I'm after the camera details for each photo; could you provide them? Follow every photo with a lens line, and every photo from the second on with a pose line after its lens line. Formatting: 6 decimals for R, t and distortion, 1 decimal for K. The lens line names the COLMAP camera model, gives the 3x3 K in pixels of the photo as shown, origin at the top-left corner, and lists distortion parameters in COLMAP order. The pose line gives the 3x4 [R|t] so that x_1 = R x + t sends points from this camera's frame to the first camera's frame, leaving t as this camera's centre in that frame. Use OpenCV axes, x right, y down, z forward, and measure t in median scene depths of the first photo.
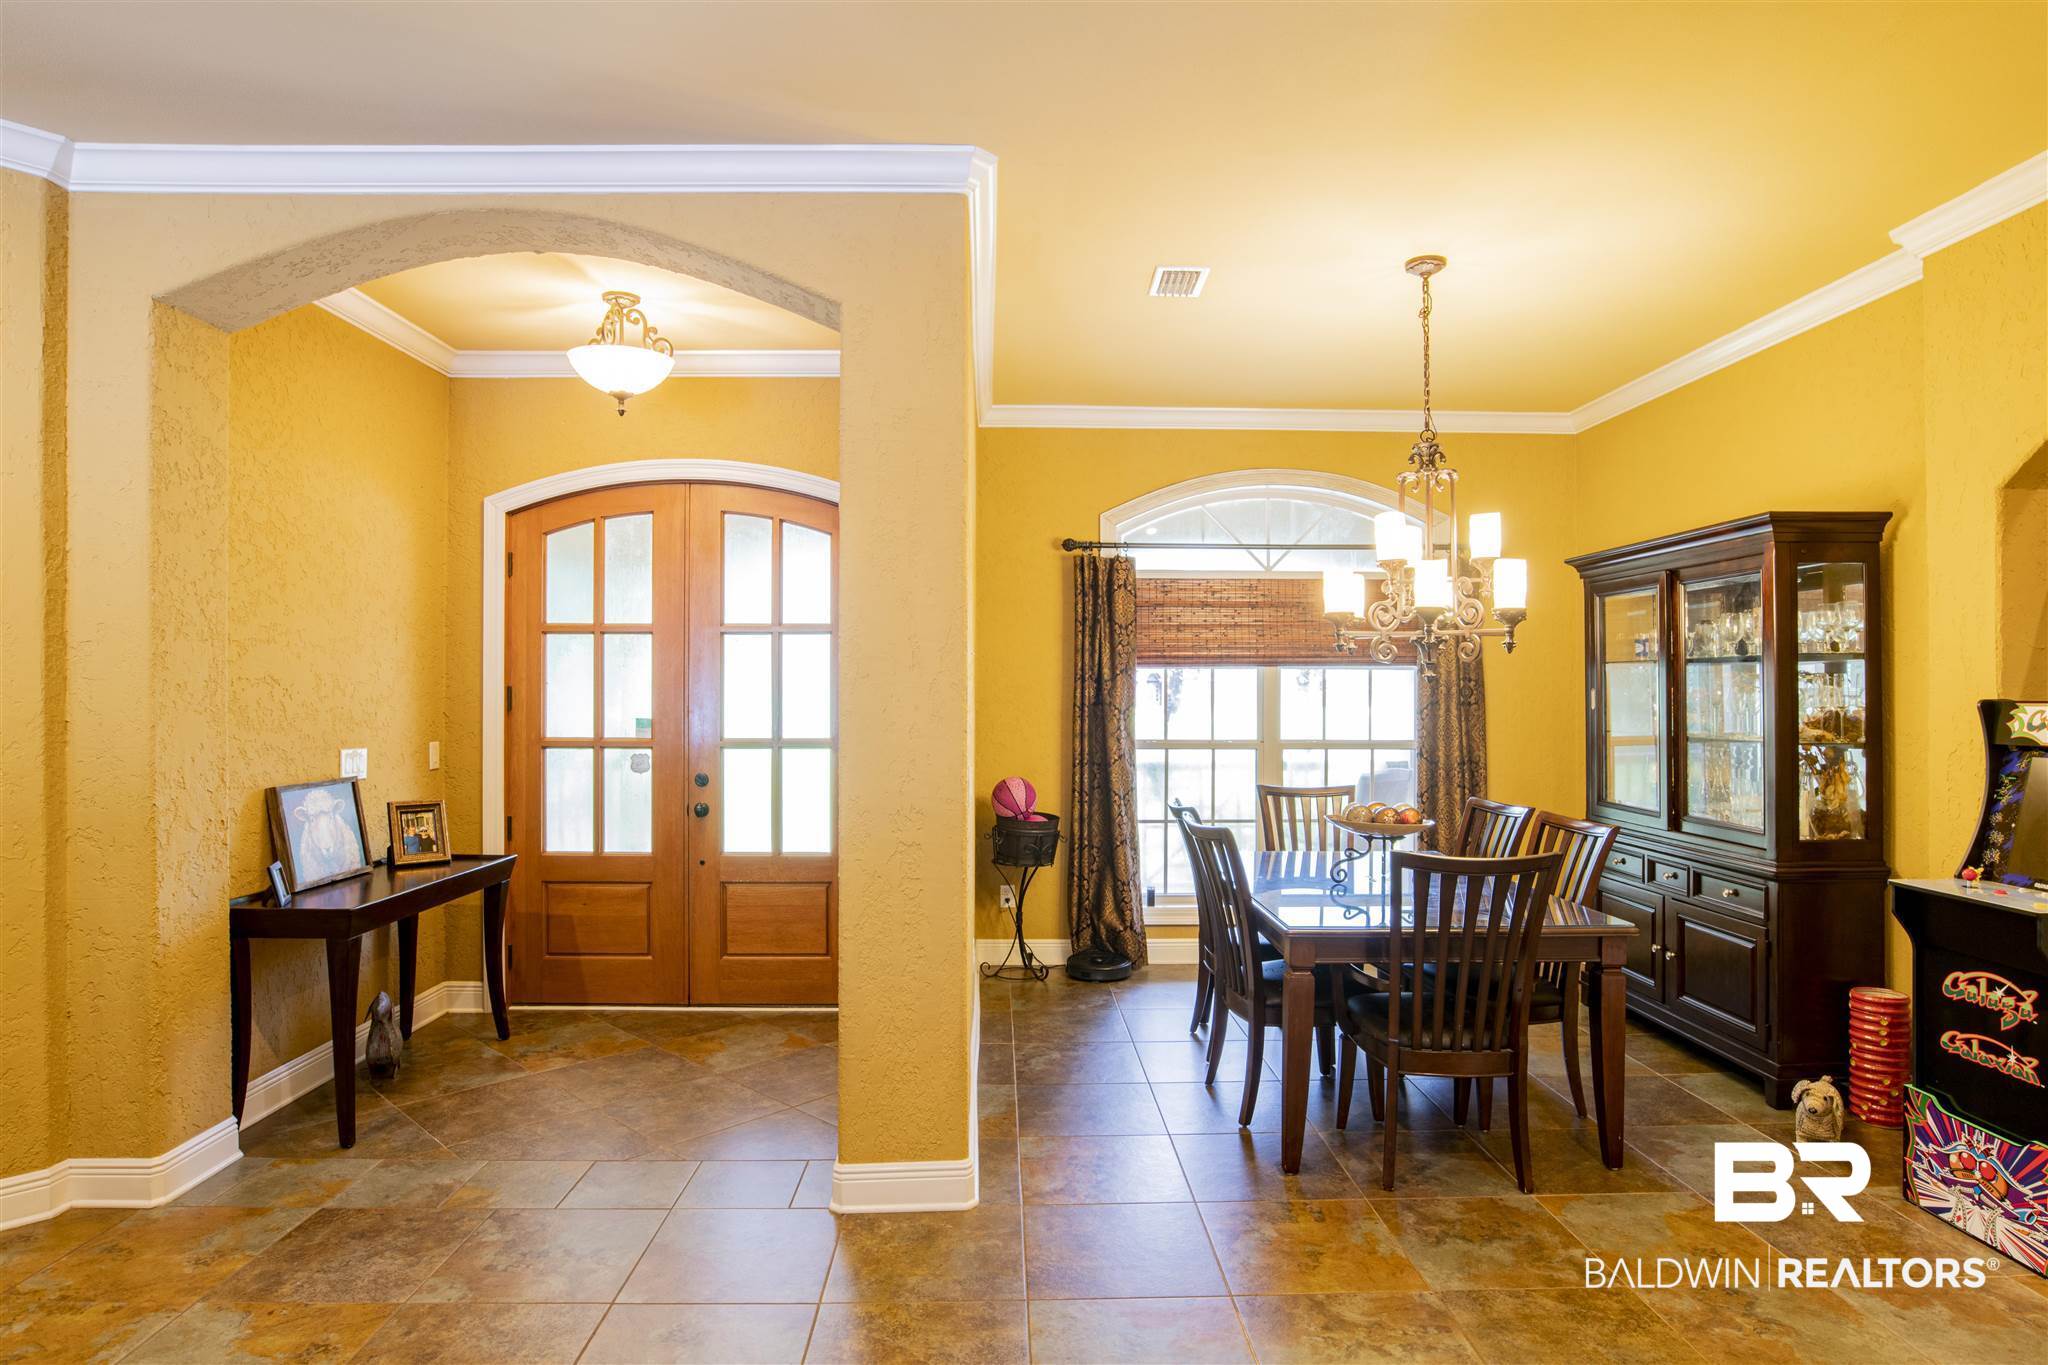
lens RADIAL K [[1168.5, 0, 1038.0], [0, 1168.5, 687.1], [0, 0, 1]] dist [-0.057317, 0.025172]
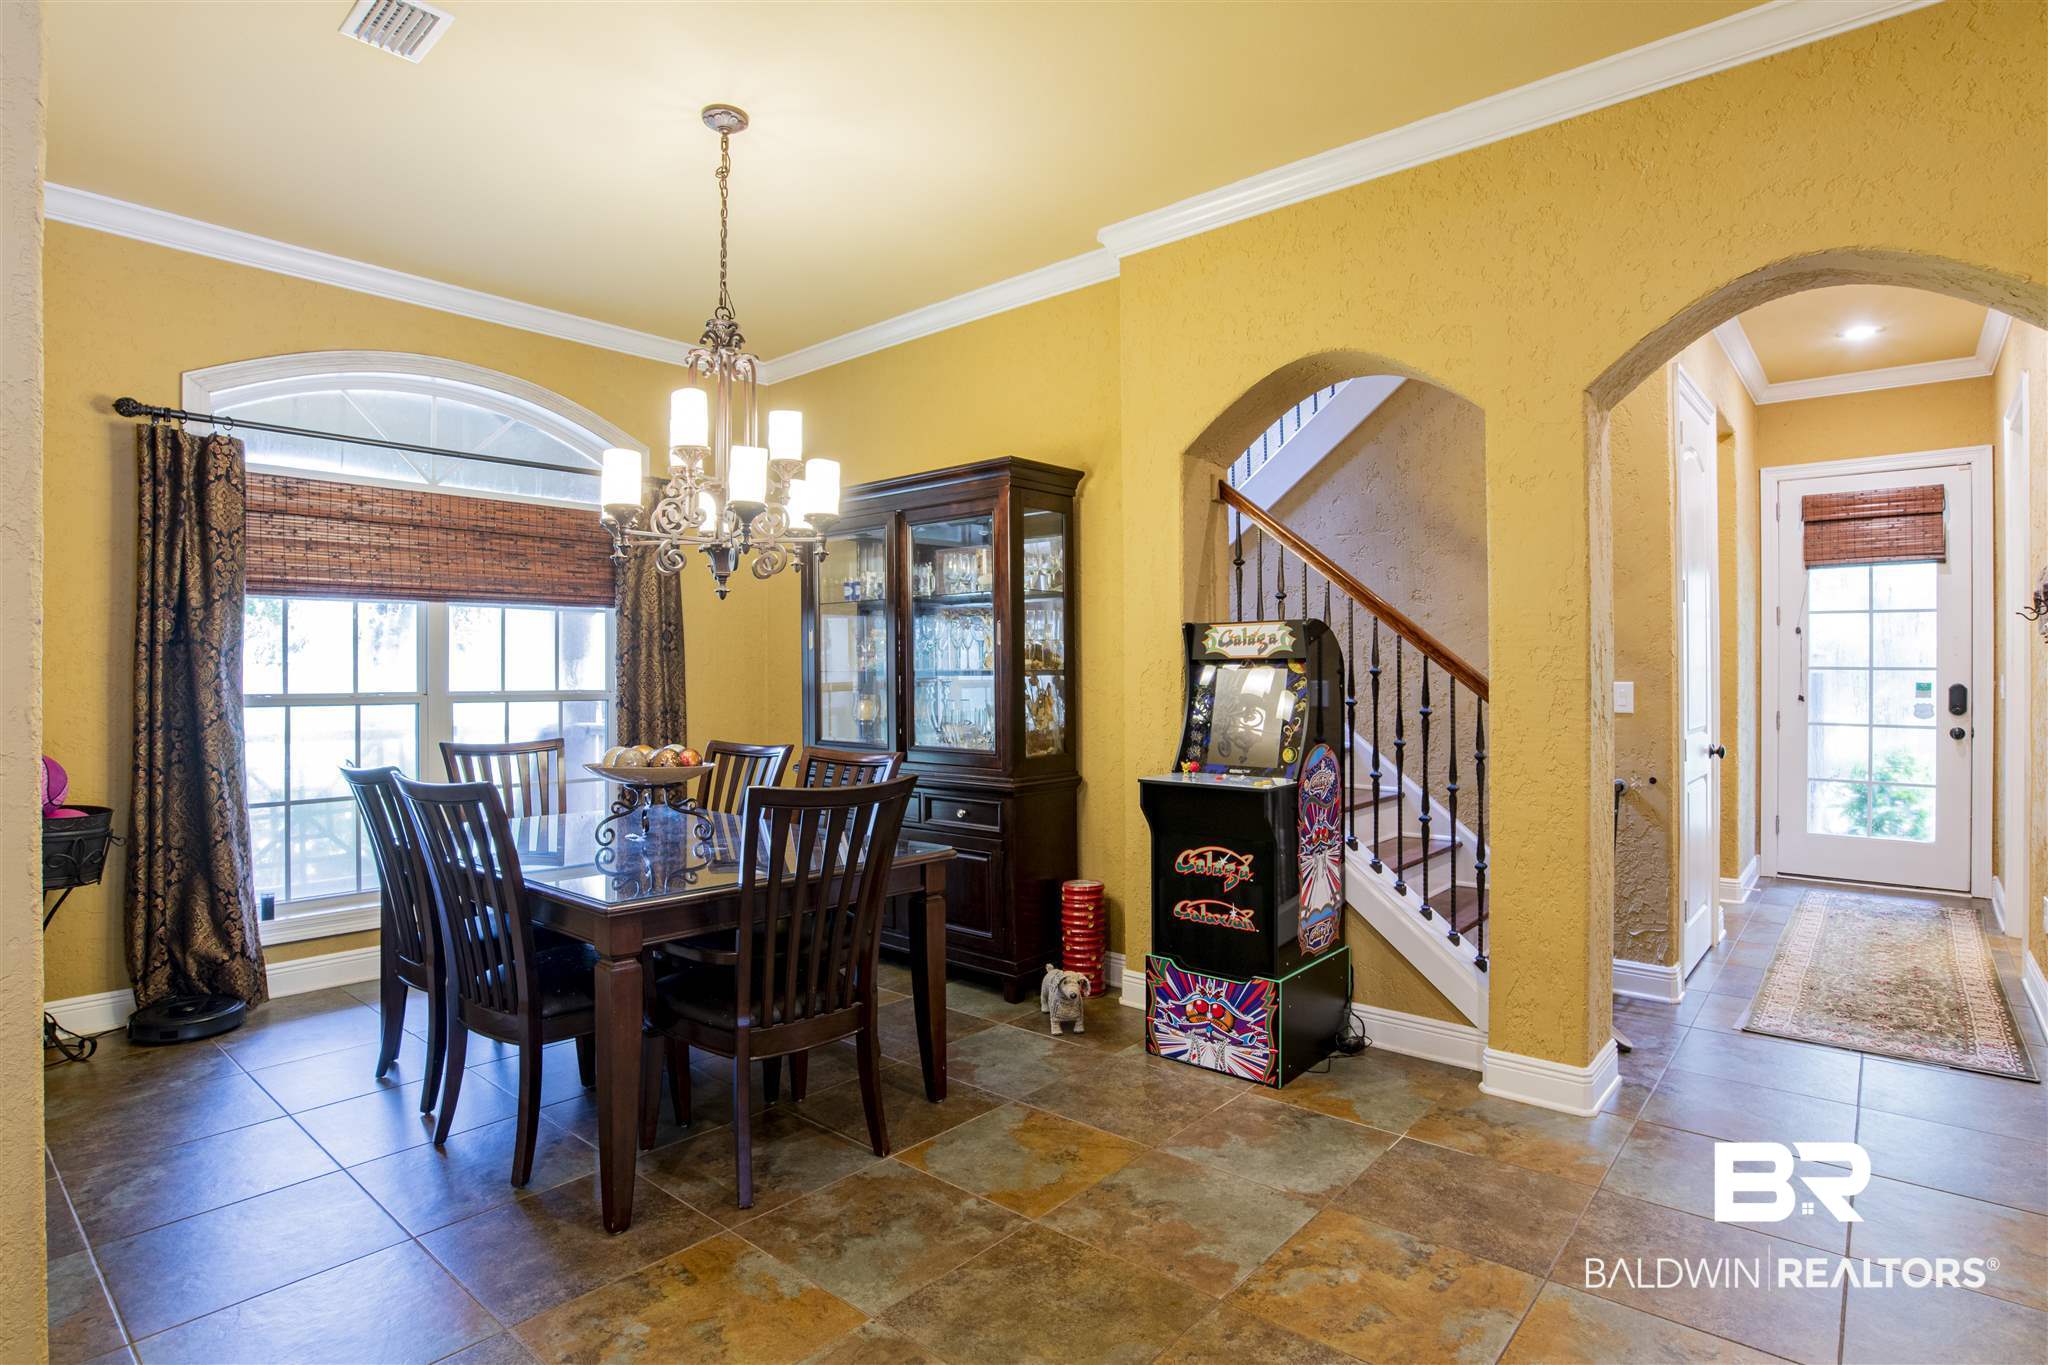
lens RADIAL K [[1037.9, 0, 1017.0], [0, 1037.9, 677.0], [0, 0, 1]] dist [-0.058397, 0.019851]
pose [[0.668693, -0.002449, 0.743534, -0.076032], [0.006318, 0.999977, -0.002389, 0.049900], [-0.743511, 0.006295, 0.668694, 0.283698]]
